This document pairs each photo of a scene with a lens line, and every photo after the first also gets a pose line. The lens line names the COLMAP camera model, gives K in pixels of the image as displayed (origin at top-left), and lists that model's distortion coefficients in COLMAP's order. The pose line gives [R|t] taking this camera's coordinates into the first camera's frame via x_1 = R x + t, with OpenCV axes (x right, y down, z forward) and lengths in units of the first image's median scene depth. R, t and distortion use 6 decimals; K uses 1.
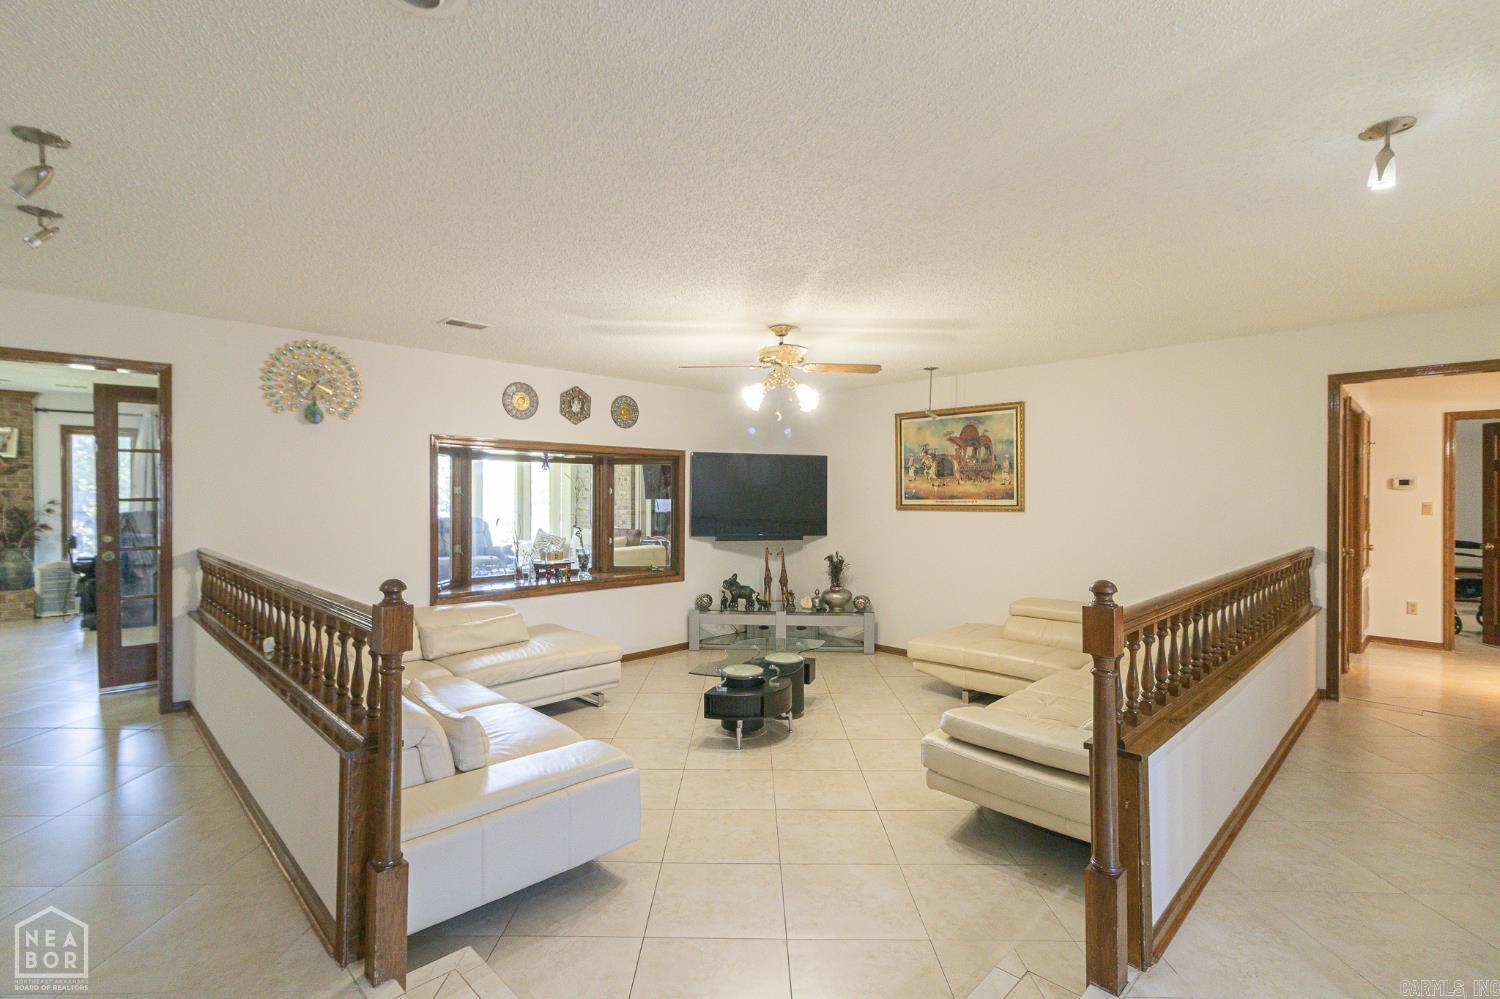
lens RADIAL K [[687.9, 0, 752.7], [0, 687.9, 492.3], [0, 0, 1]] dist [0.000882, 0.000281]
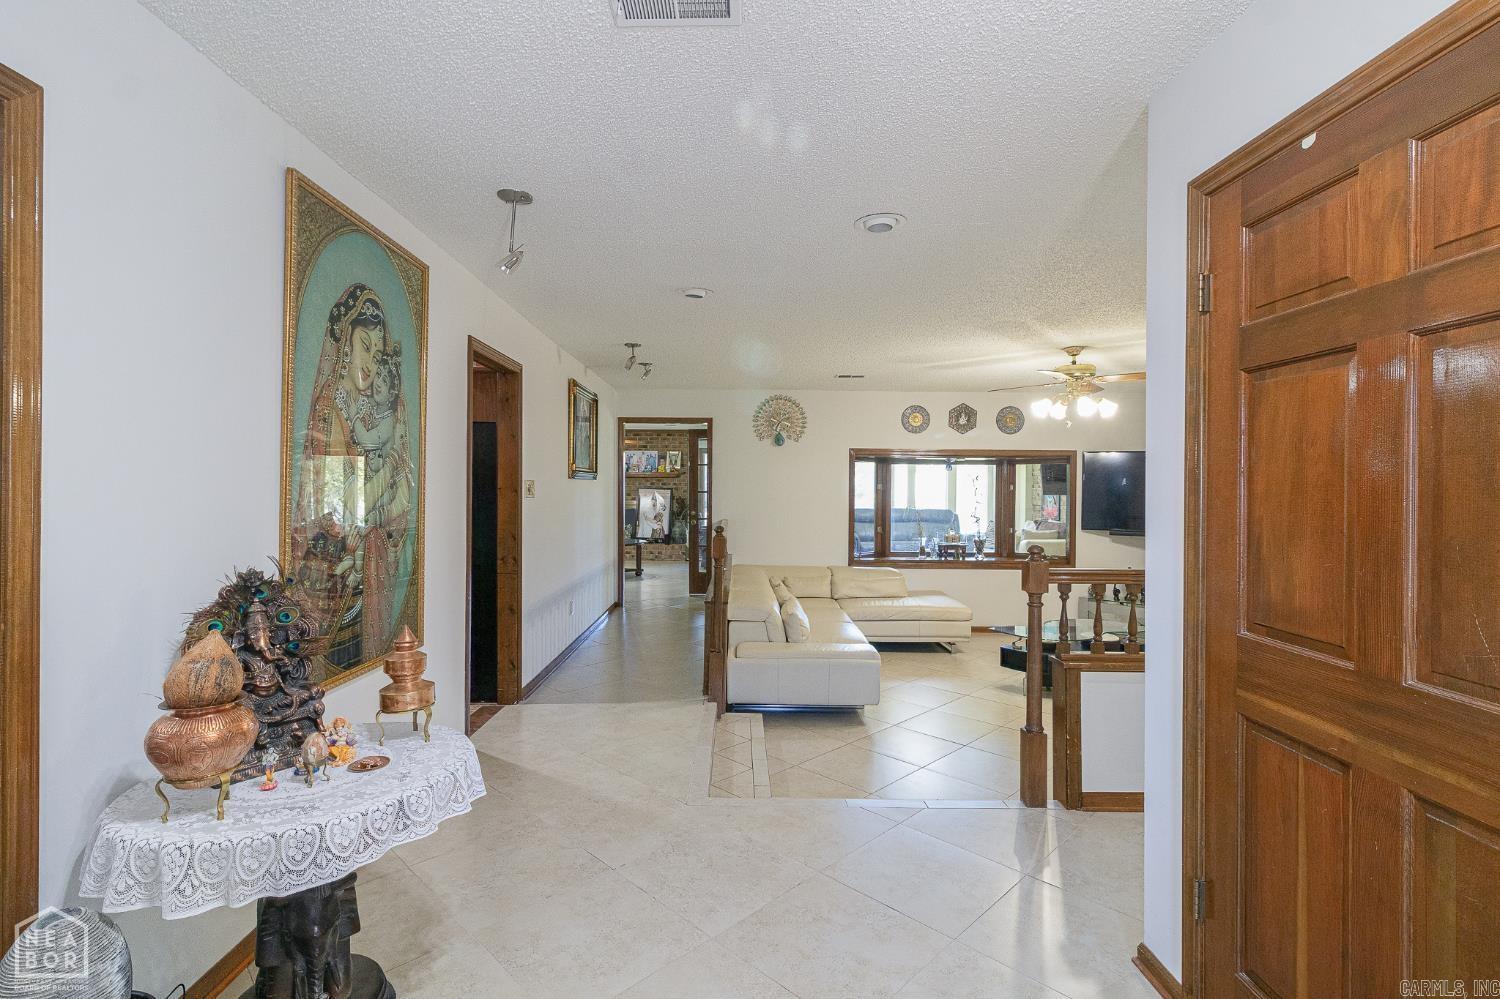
lens RADIAL K [[687.9, 0, 752.7], [0, 687.9, 492.3], [0, 0, 1]] dist [0.000882, 0.000281]
pose [[0.724211, 0.005645, -0.689555, 0.329157], [-0.002720, 0.999982, 0.005329, 0.001034], [0.689573, -0.001984, 0.724214, -0.166195]]
